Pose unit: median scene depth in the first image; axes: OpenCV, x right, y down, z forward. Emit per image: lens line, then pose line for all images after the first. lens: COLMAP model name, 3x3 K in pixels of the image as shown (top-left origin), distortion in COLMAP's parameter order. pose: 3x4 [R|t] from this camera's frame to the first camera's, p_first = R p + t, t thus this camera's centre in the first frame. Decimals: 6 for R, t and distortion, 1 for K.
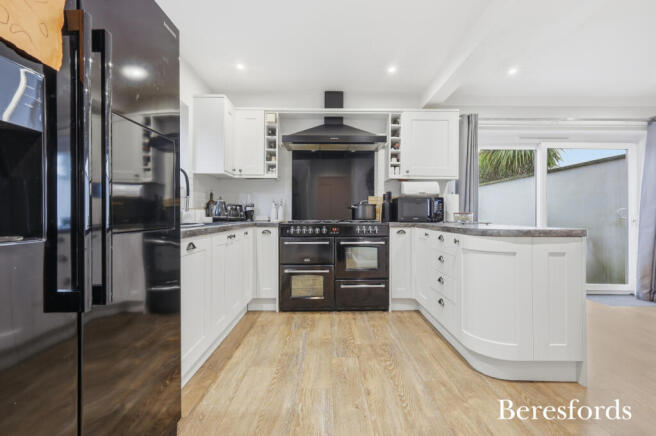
lens RADIAL K [[285.8, 0, 329.1], [0, 285.8, 212.3], [0, 0, 1]] dist [-0.002893, -0.000367]
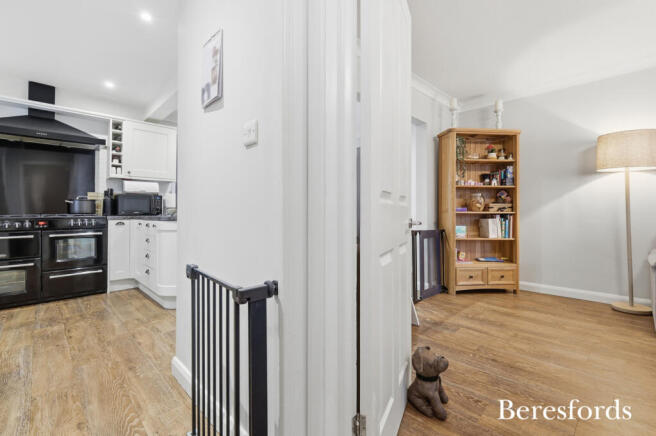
lens RADIAL K [[298.4, 0, 326.7], [0, 298.4, 209.9], [0, 0, 1]] dist [0.004373, 0.000126]
pose [[0.728080, 0.000736, 0.685492, 0.025226], [0.003324, 0.999984, -0.004604, 0.019772], [-0.685484, 0.005630, 0.728066, -0.456840]]
